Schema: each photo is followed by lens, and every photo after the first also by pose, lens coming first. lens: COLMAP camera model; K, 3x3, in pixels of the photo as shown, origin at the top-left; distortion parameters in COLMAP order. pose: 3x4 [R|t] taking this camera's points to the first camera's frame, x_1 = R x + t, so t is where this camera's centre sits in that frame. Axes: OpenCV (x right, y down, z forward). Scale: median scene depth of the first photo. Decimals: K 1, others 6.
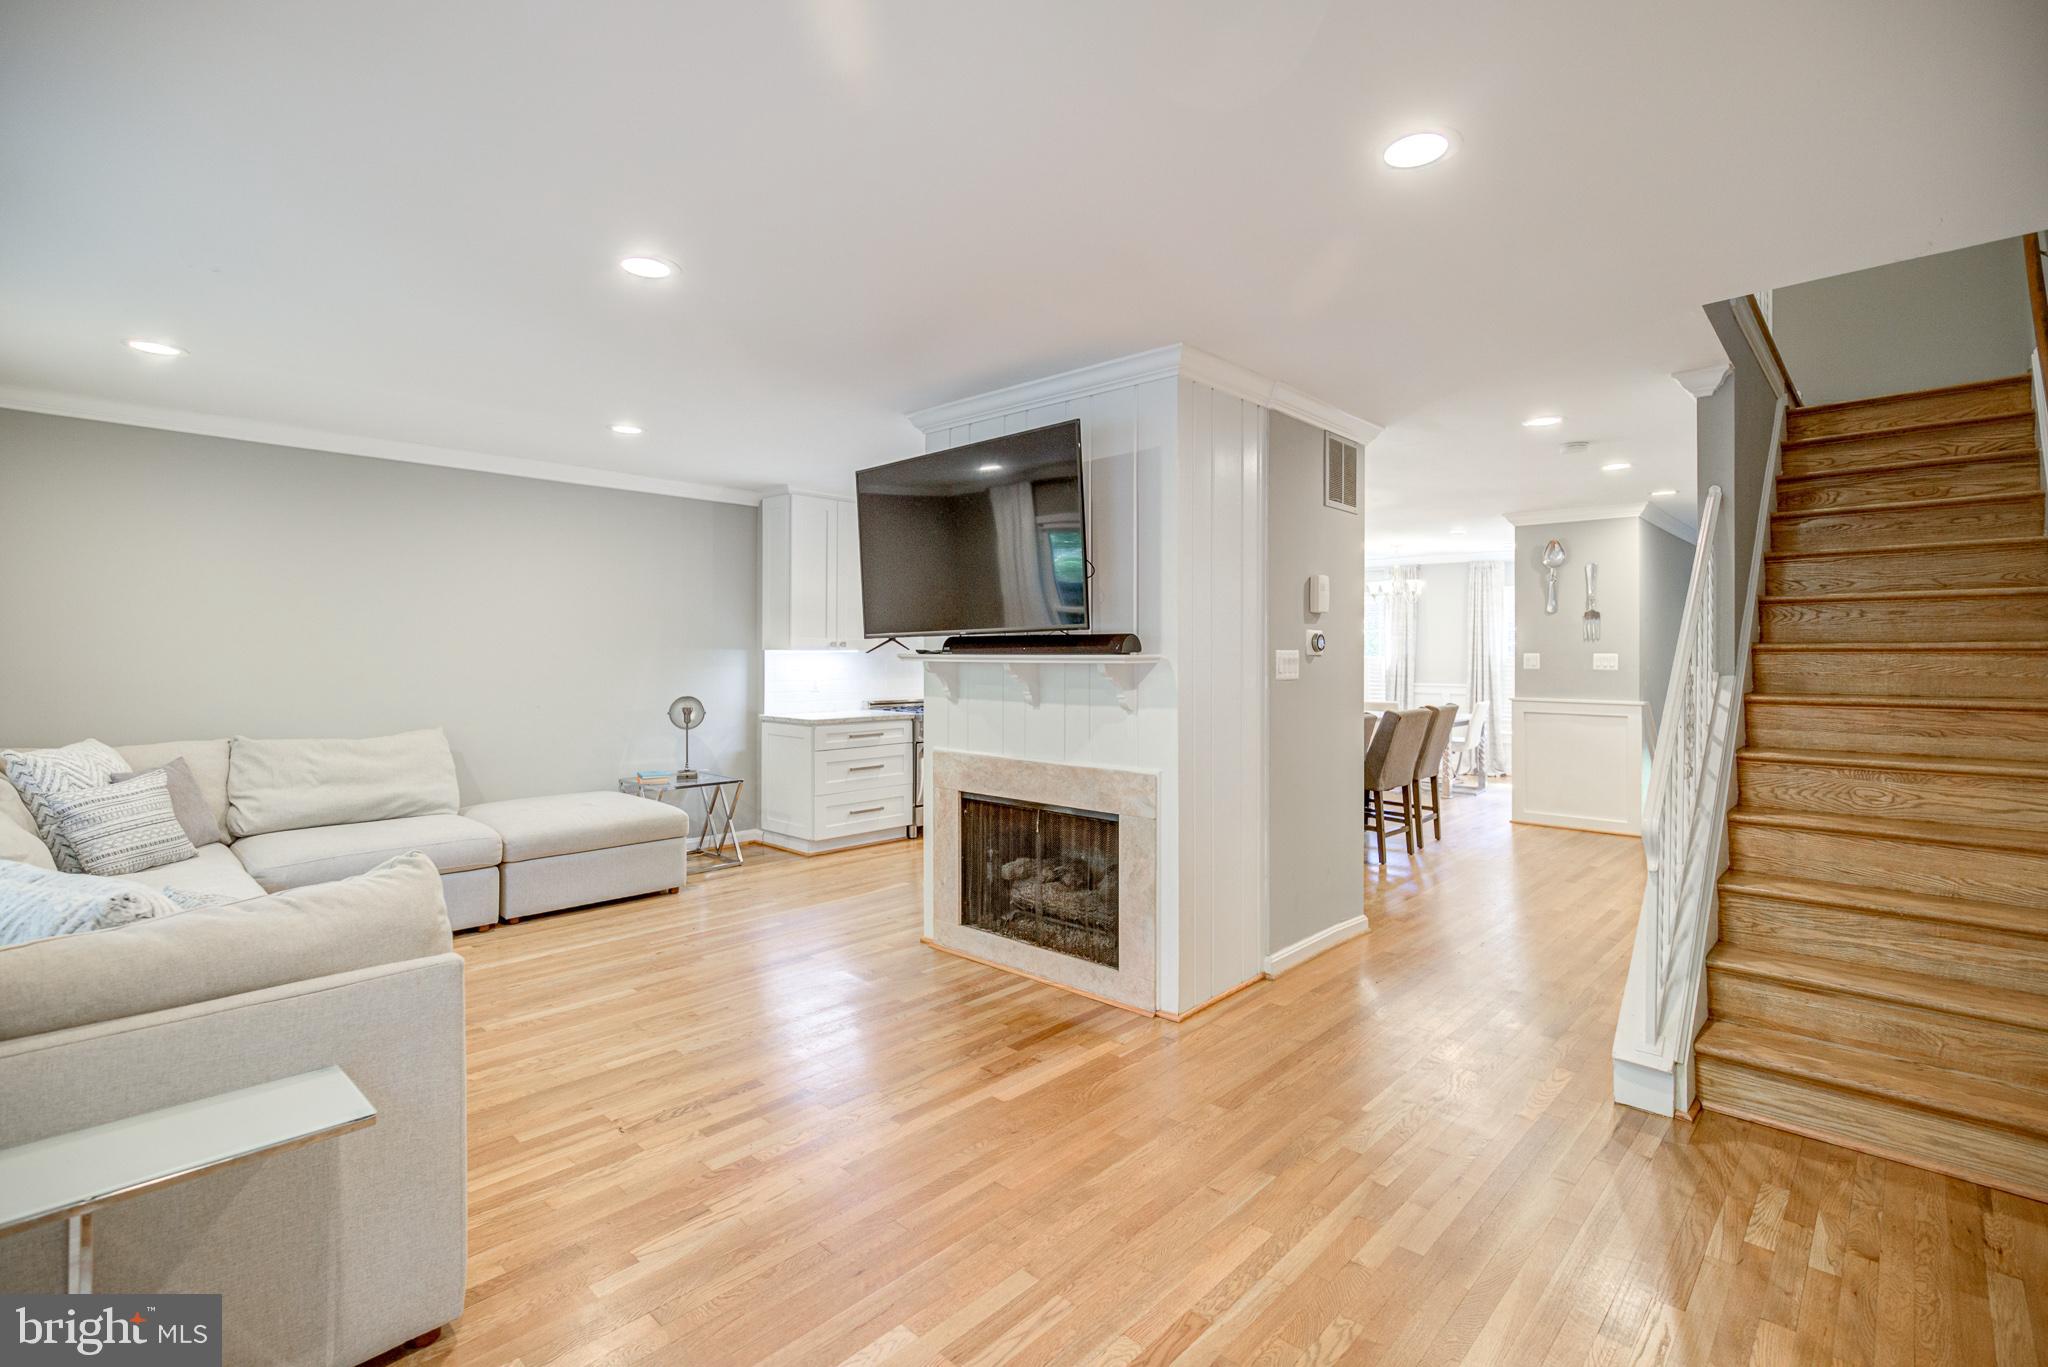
lens RADIAL K [[956.8, 0, 1017.5], [0, 956.8, 667.4], [0, 0, 1]] dist [-0.001007, -0.001428]
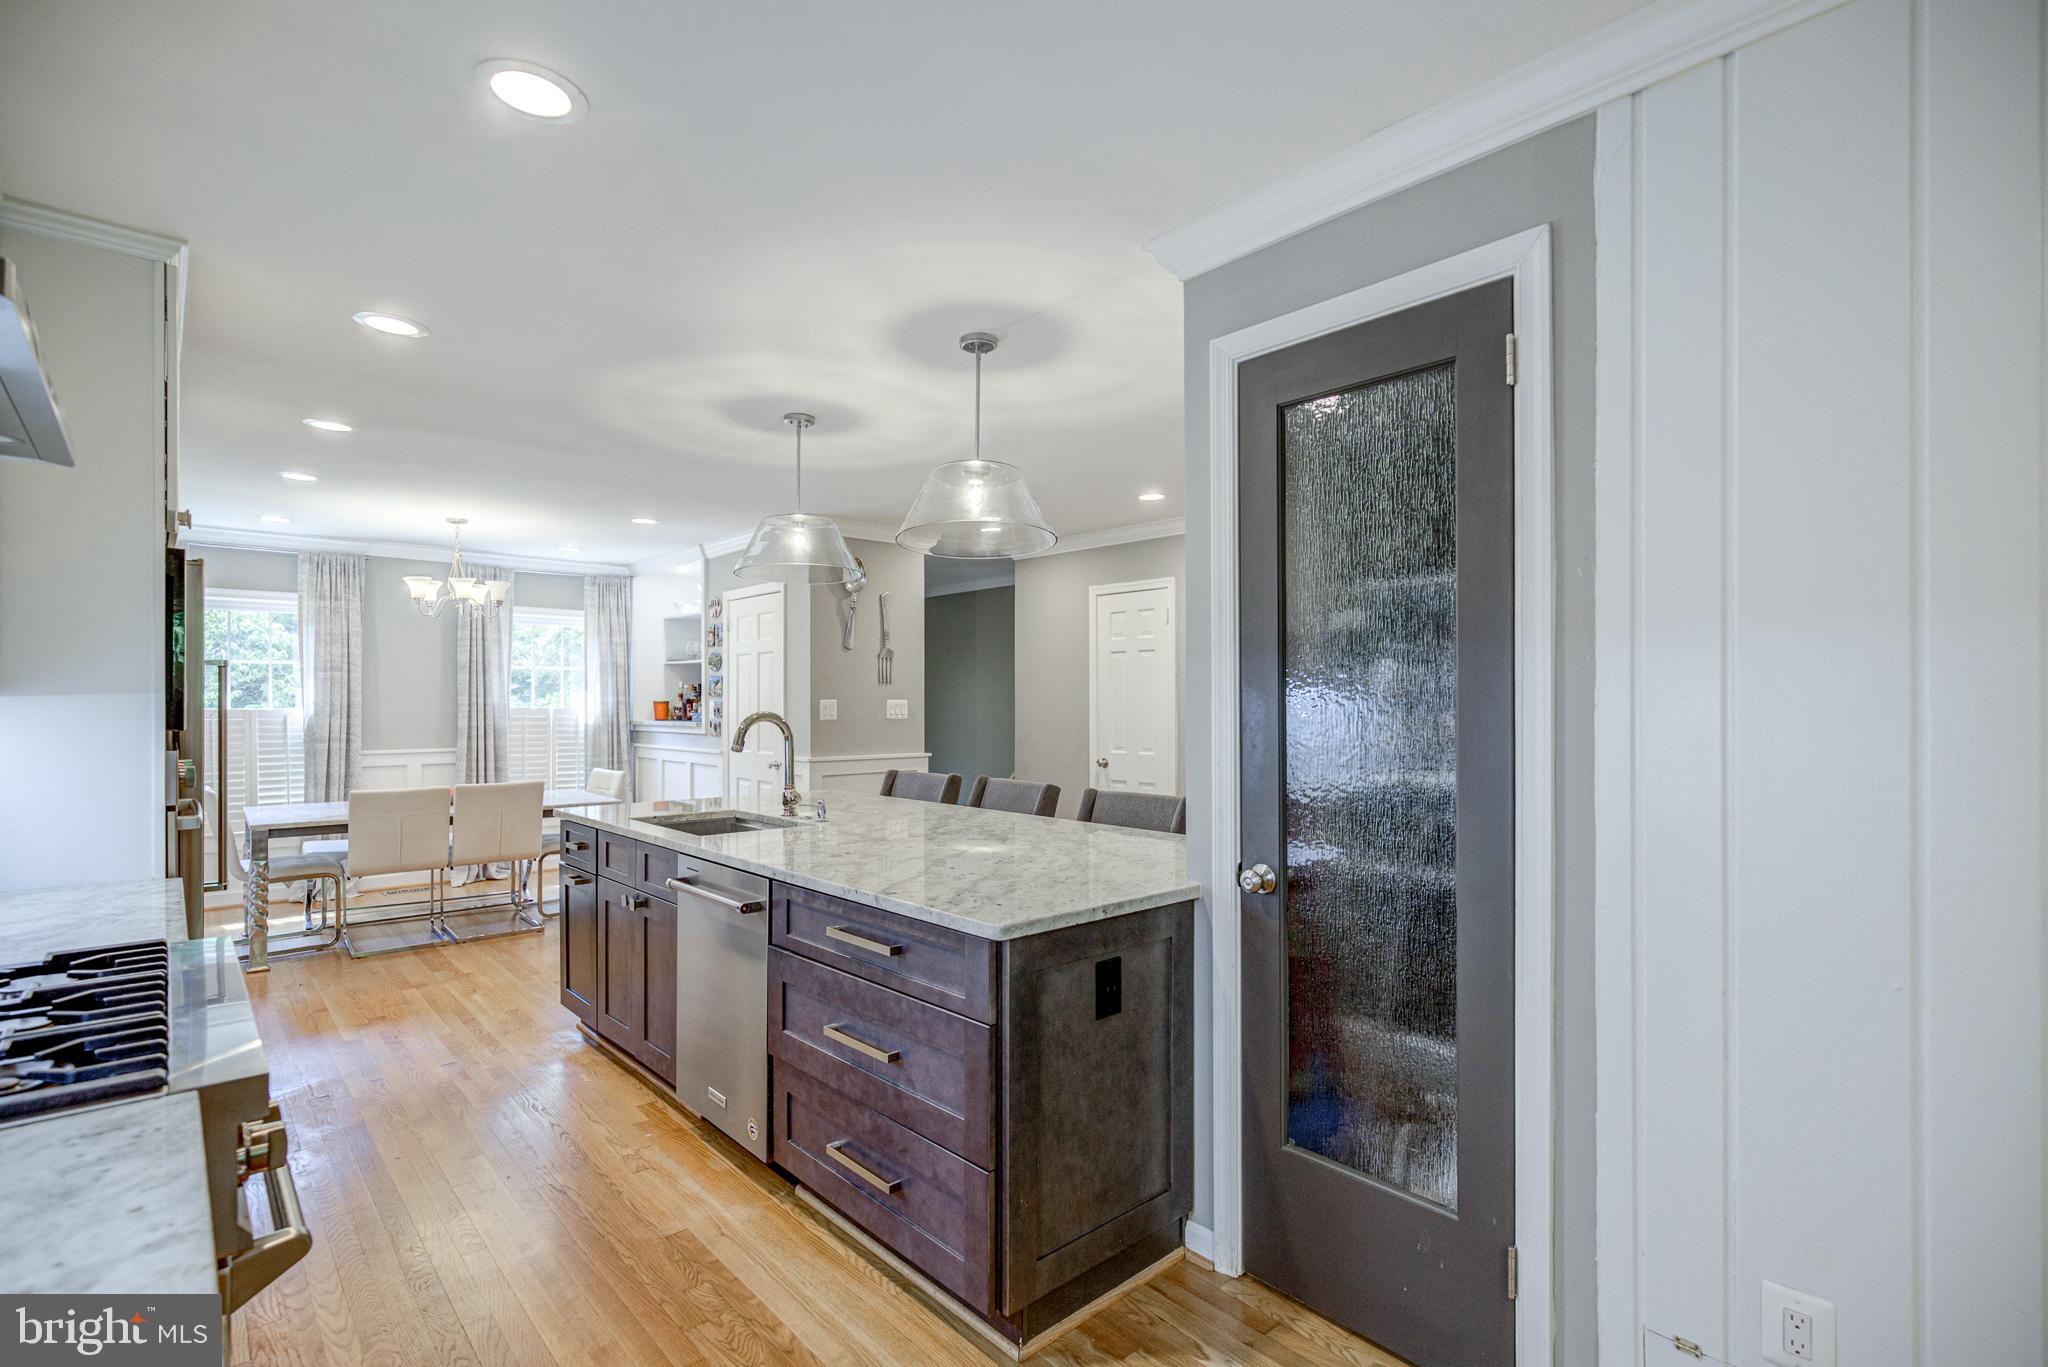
lens RADIAL K [[956.8, 0, 1042.6], [0, 956.8, 705.2], [0, 0, 1]] dist [-0.001007, -0.001428]
pose [[0.081513, -0.006401, 0.996652, -0.222529], [0.019712, 0.999794, 0.004809, -0.010402], [-0.996477, 0.019254, 0.081623, 0.765654]]
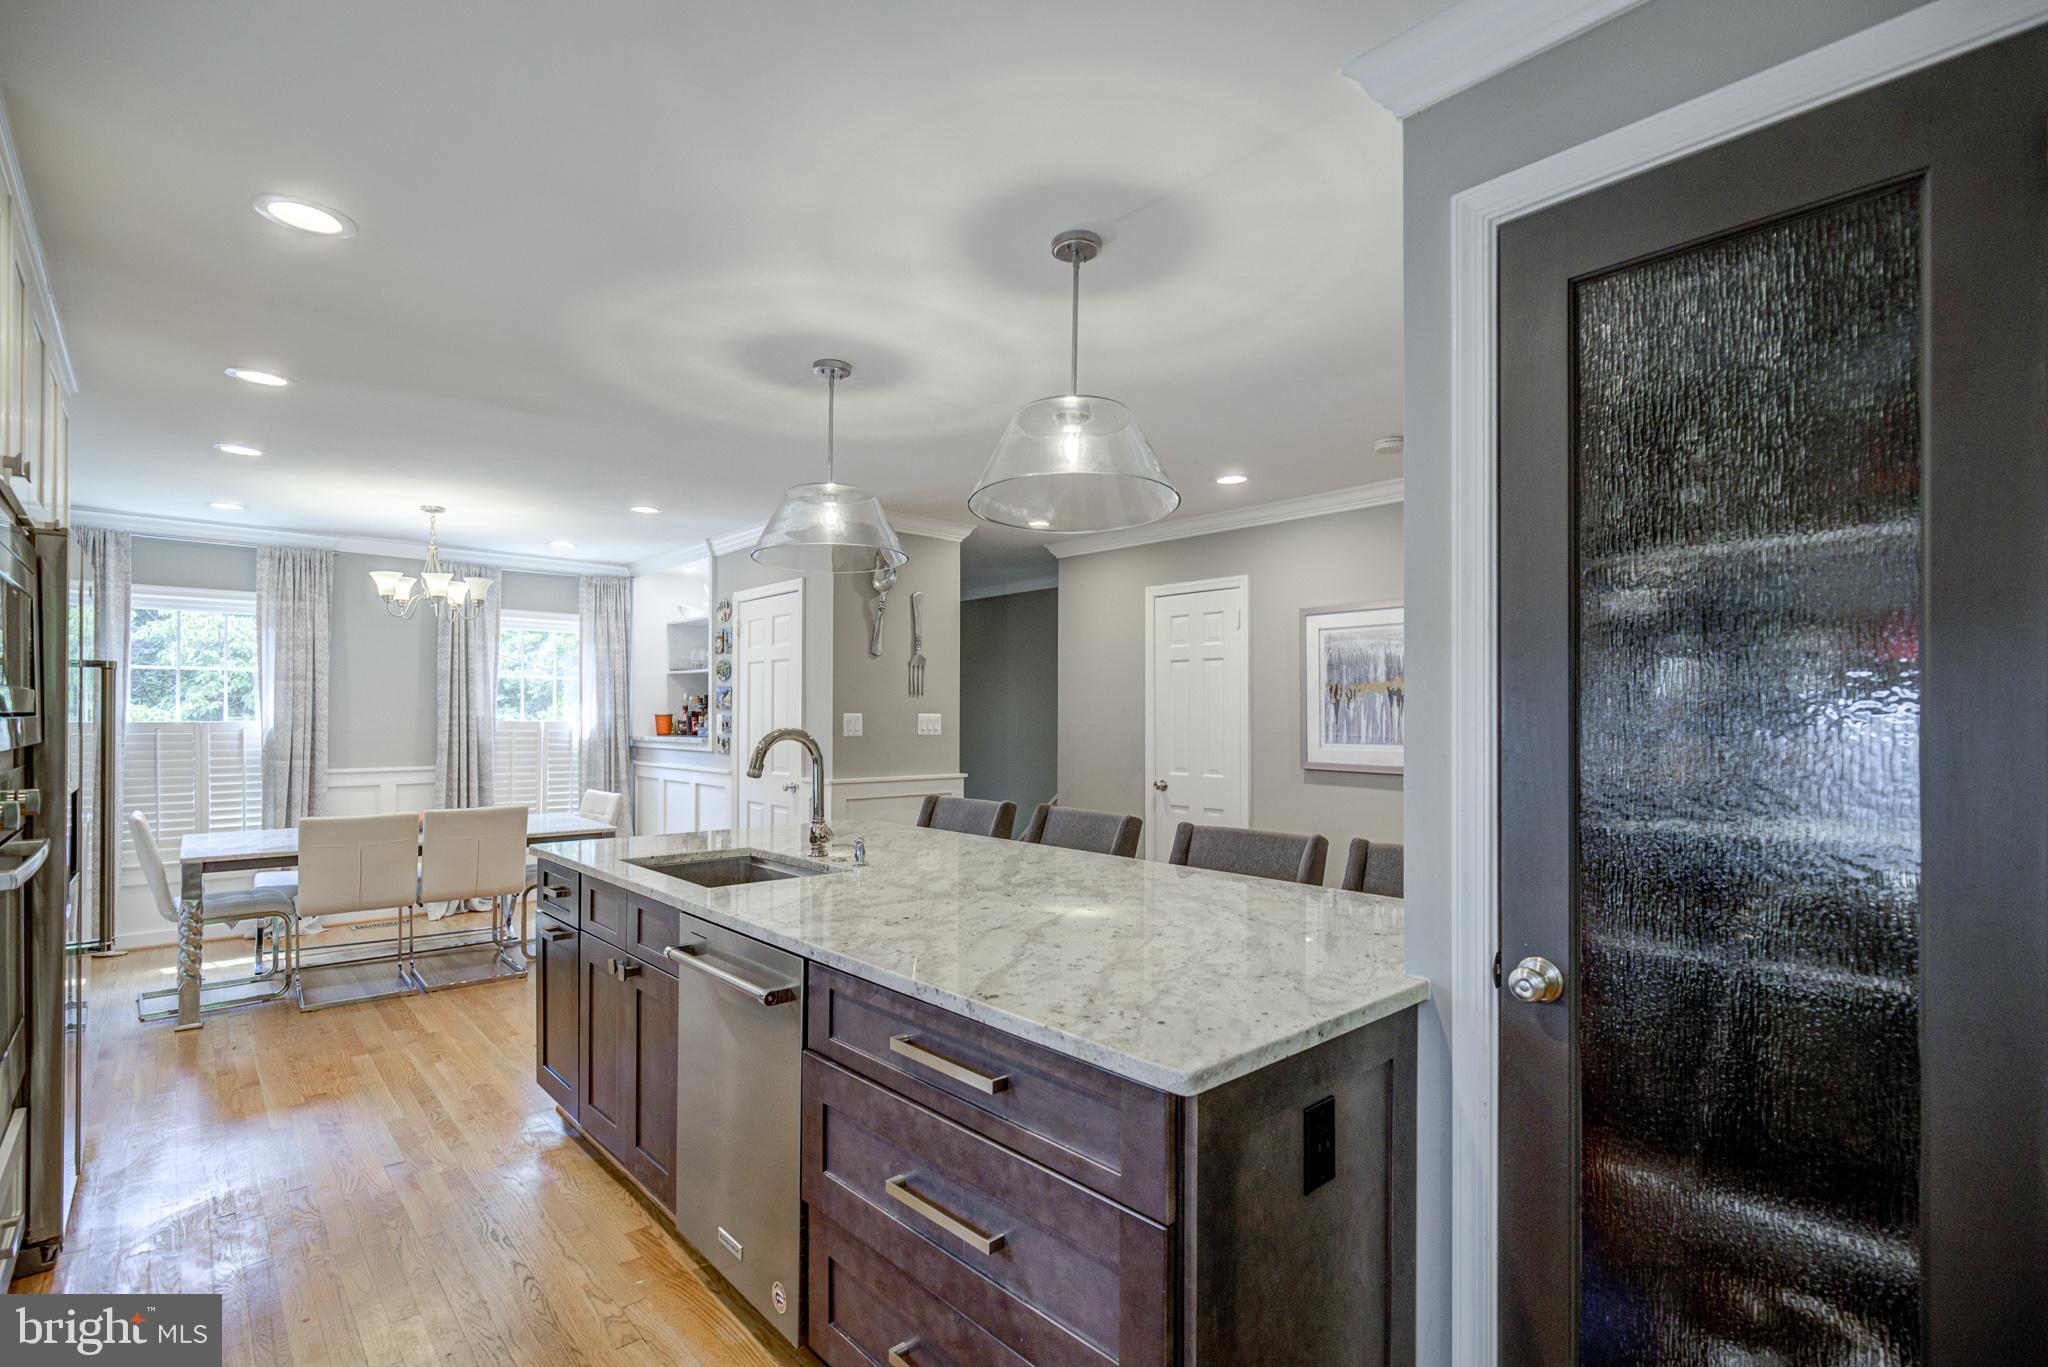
lens RADIAL K [[956.8, 0, 1045.2], [0, 956.8, 714.3], [0, 0, 1]] dist [-0.001007, -0.001428]
pose [[0.083516, -0.000462, 0.996506, -0.131026], [0.016339, 0.999866, -0.000906, -0.011119], [-0.996372, 0.016357, 0.083512, 0.808729]]
